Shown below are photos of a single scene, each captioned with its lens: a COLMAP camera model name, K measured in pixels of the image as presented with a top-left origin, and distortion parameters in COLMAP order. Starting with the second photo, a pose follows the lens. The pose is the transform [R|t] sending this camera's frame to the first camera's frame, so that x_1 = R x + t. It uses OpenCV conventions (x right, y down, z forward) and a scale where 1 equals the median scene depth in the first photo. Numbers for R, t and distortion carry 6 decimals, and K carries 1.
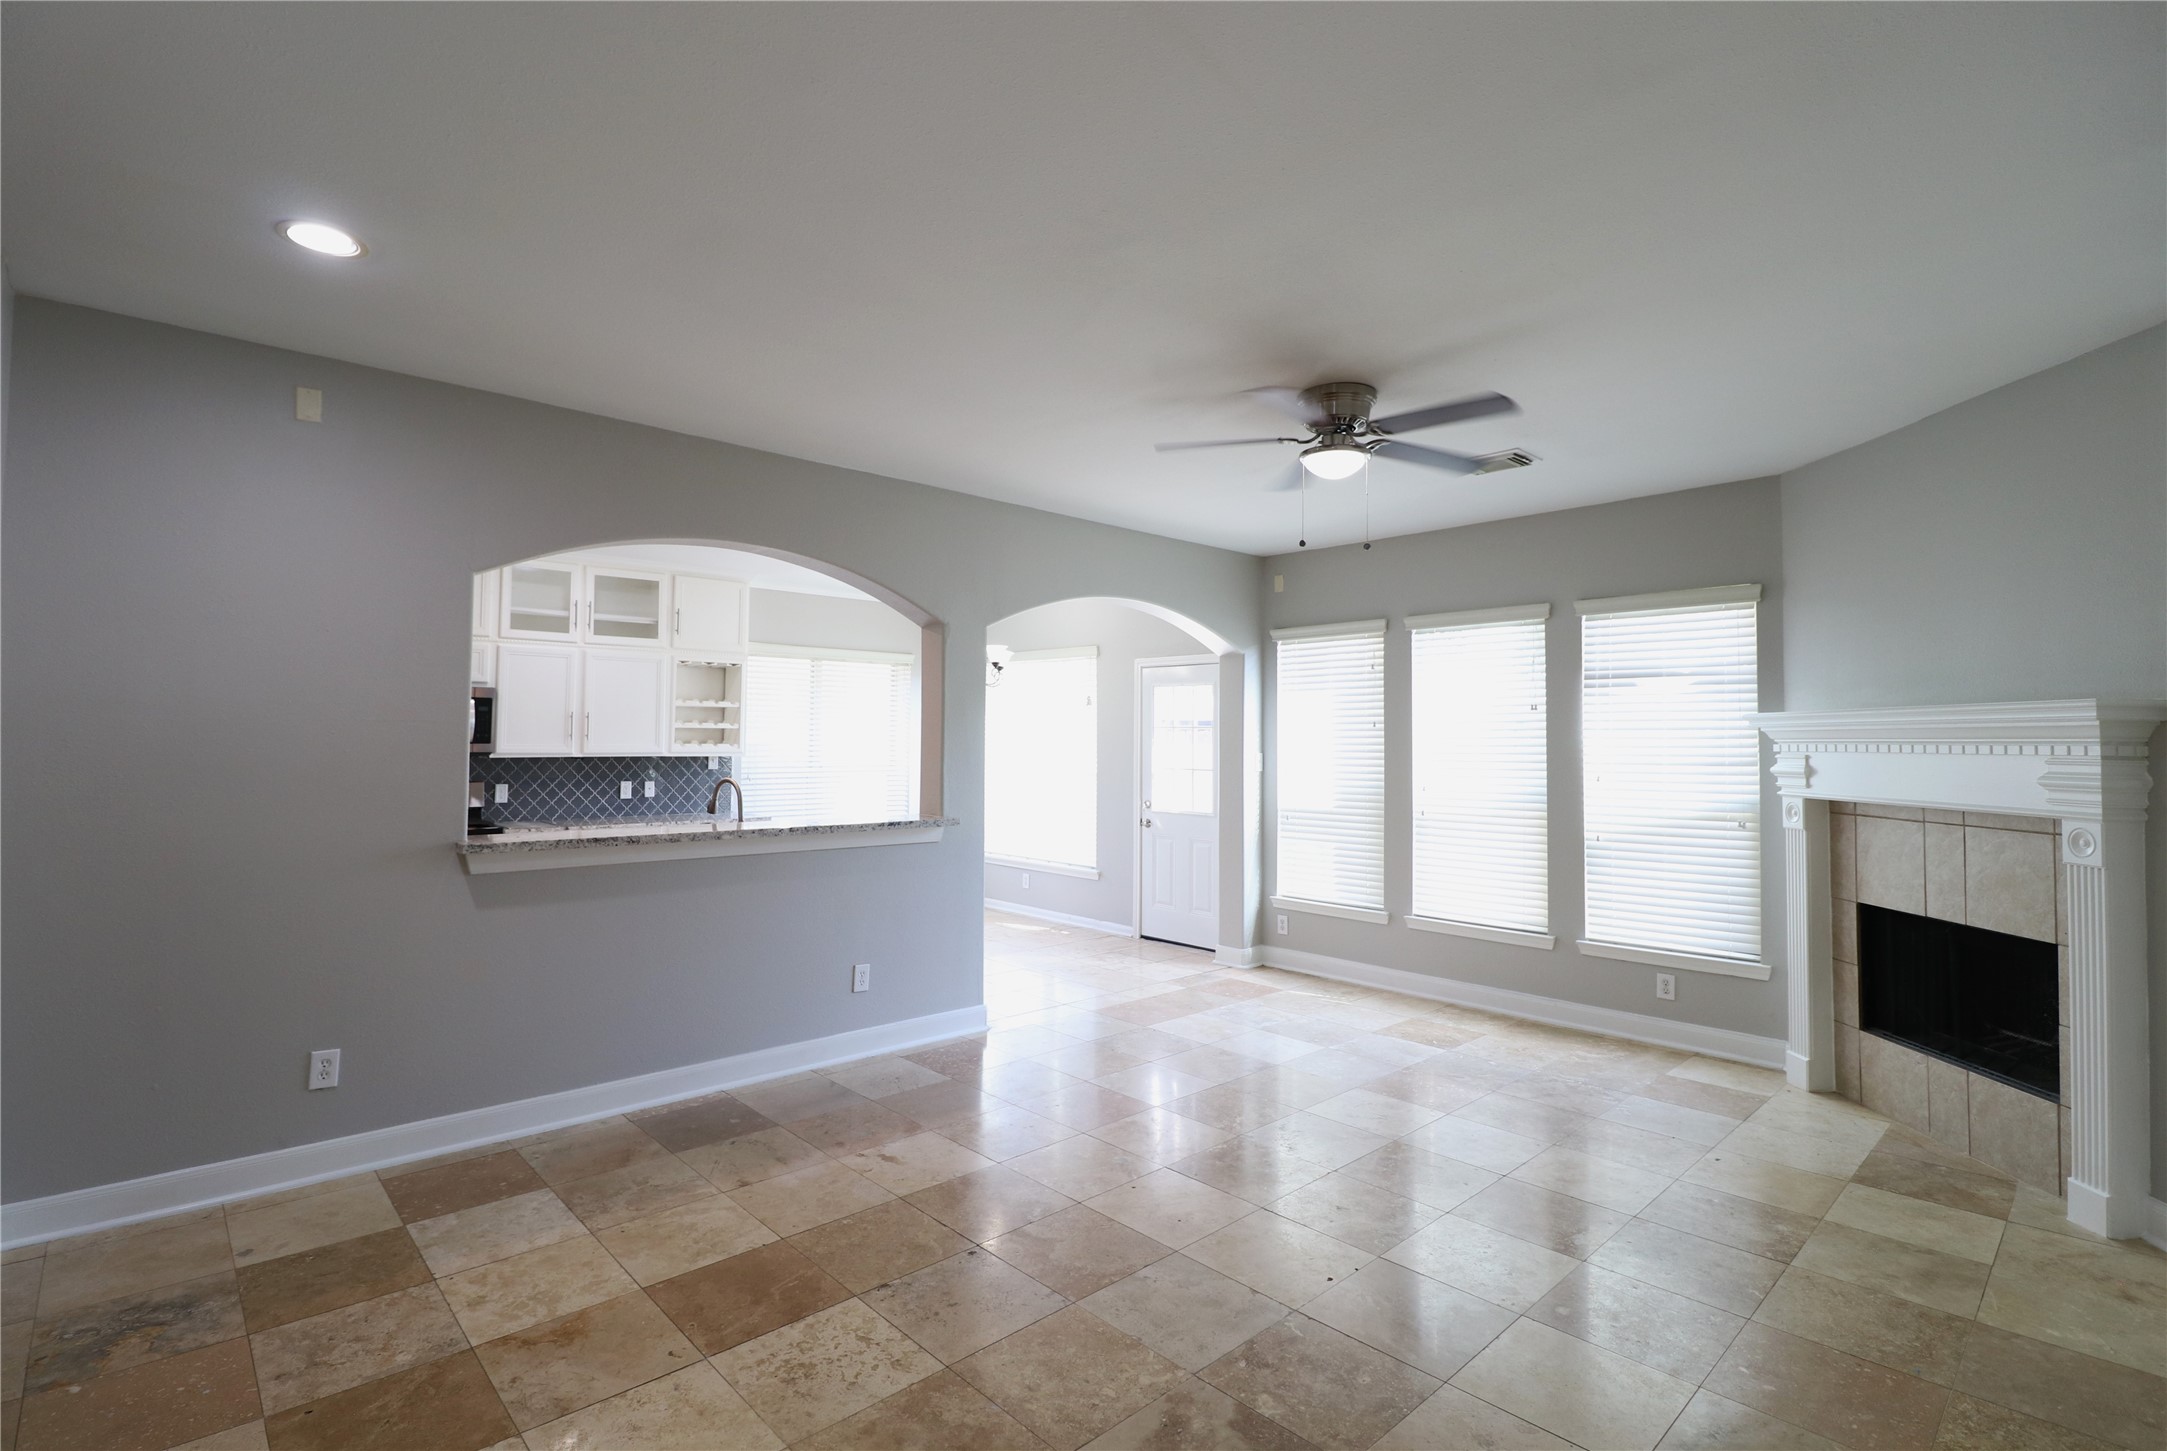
lens RADIAL K [[1027.9, 0, 1083.5], [0, 1027.9, 725.5], [0, 0, 1]] dist [-0.014508, -0.000898]
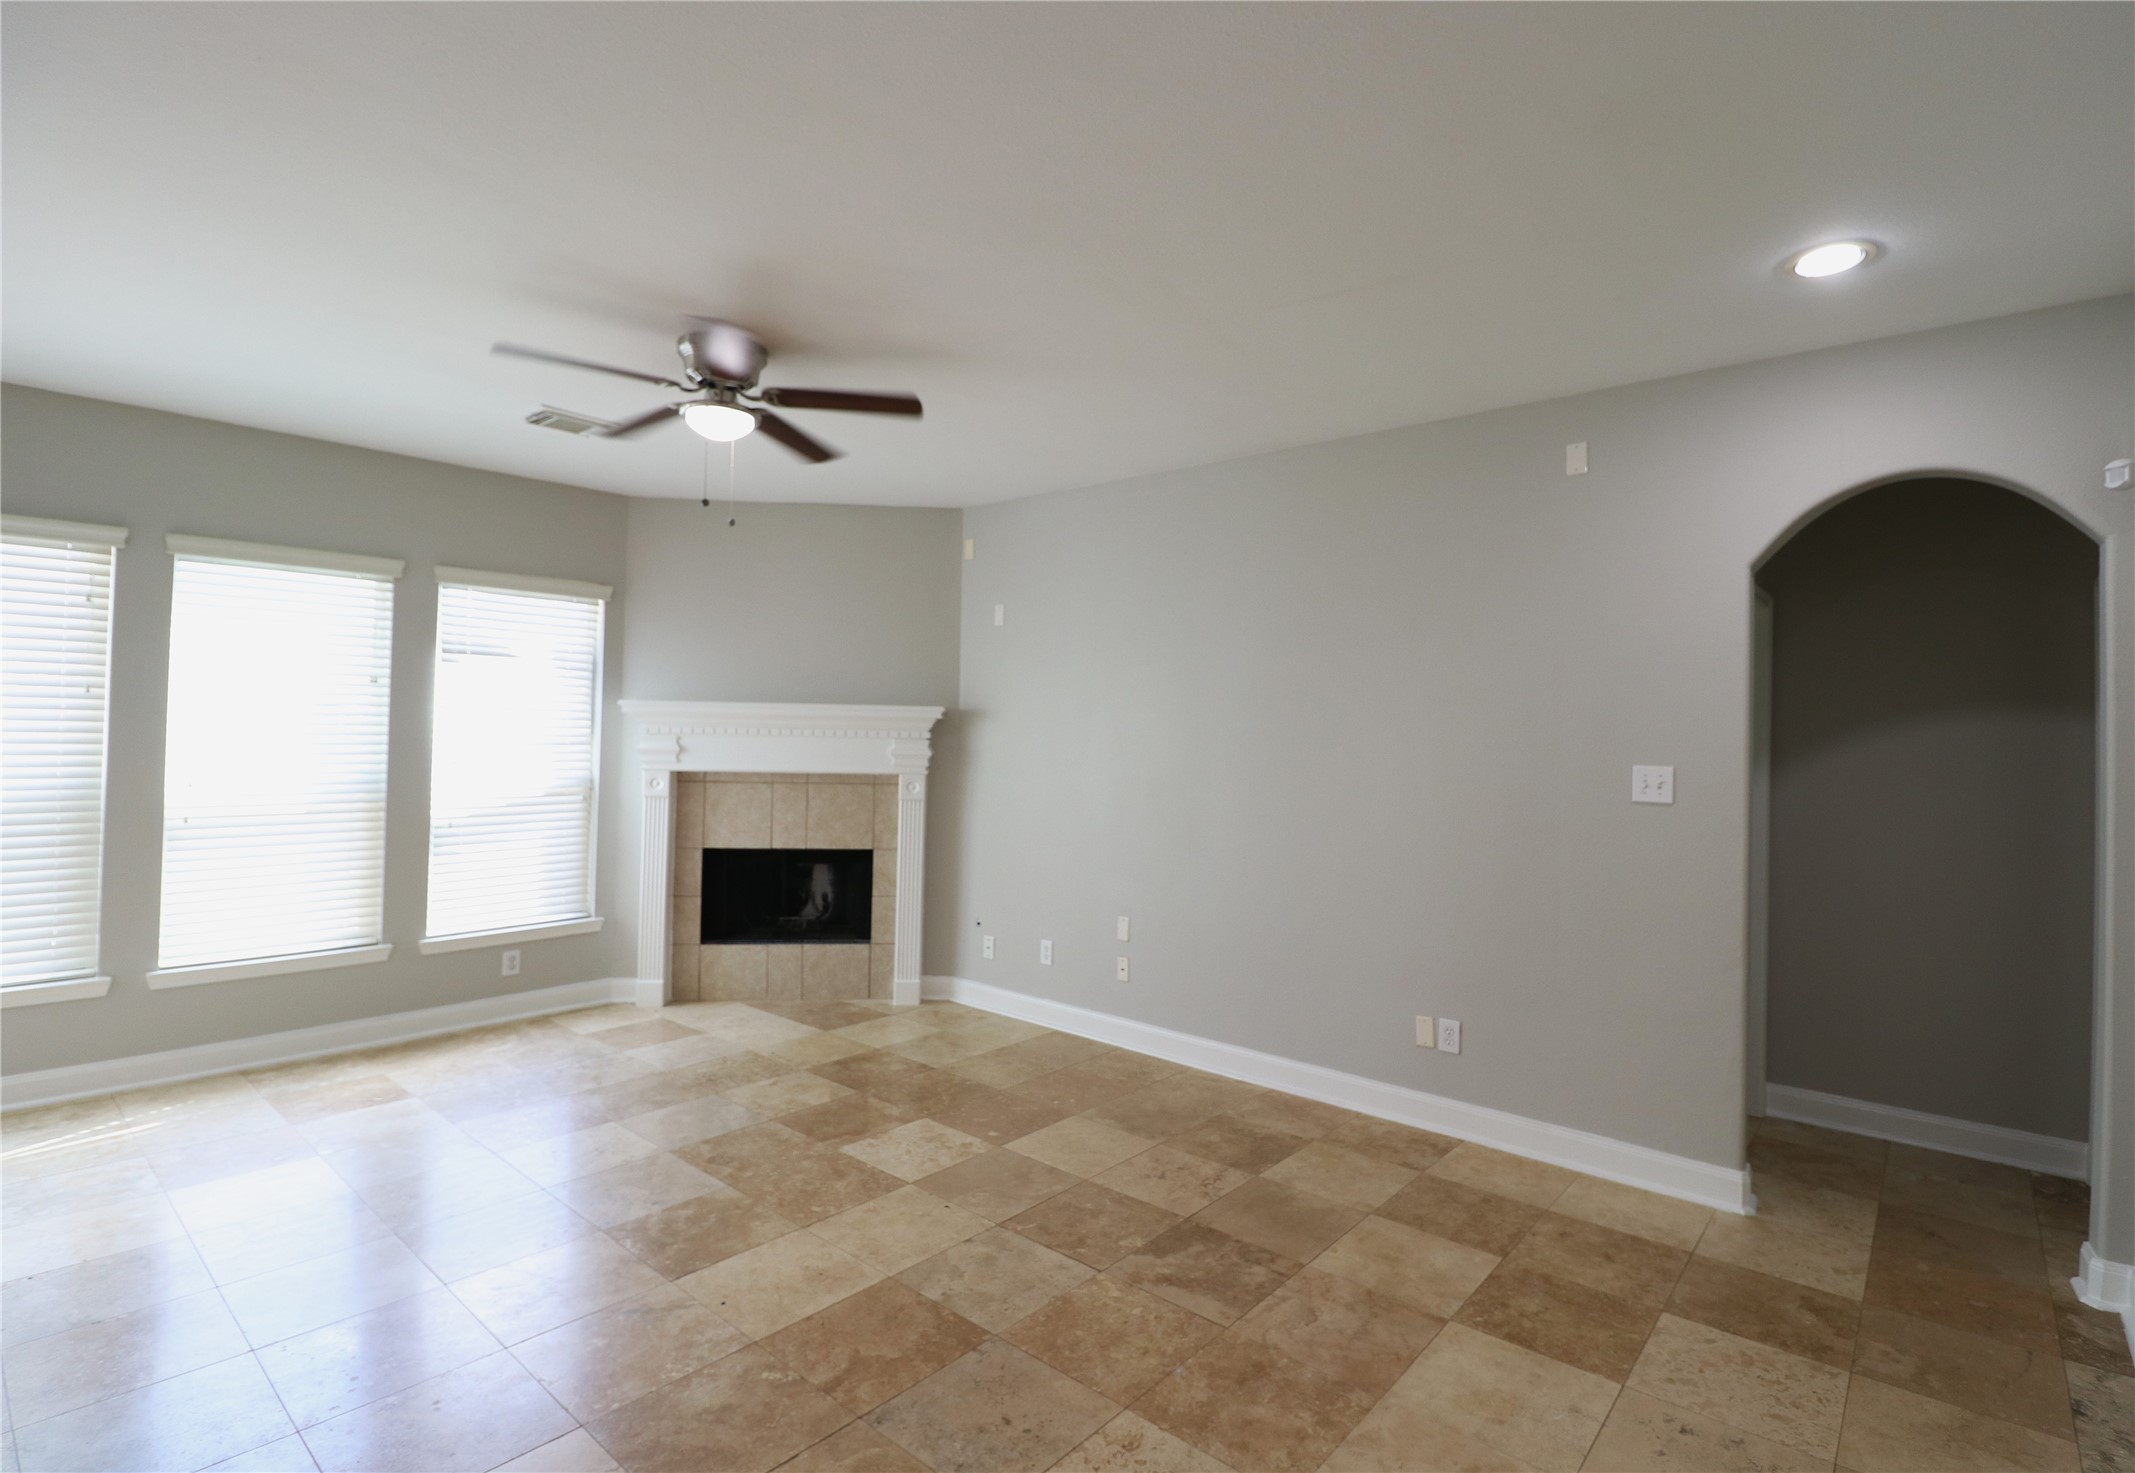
lens RADIAL K [[1044.7, 0, 1067.5], [0, 1044.7, 736.5], [0, 0, 1]] dist [-0.008855, -0.000339]
pose [[-0.118433, -0.010212, 0.992910, -0.614542], [-0.036060, 0.999332, 0.005977, 0.004680], [-0.992307, -0.035096, -0.118722, 0.683067]]
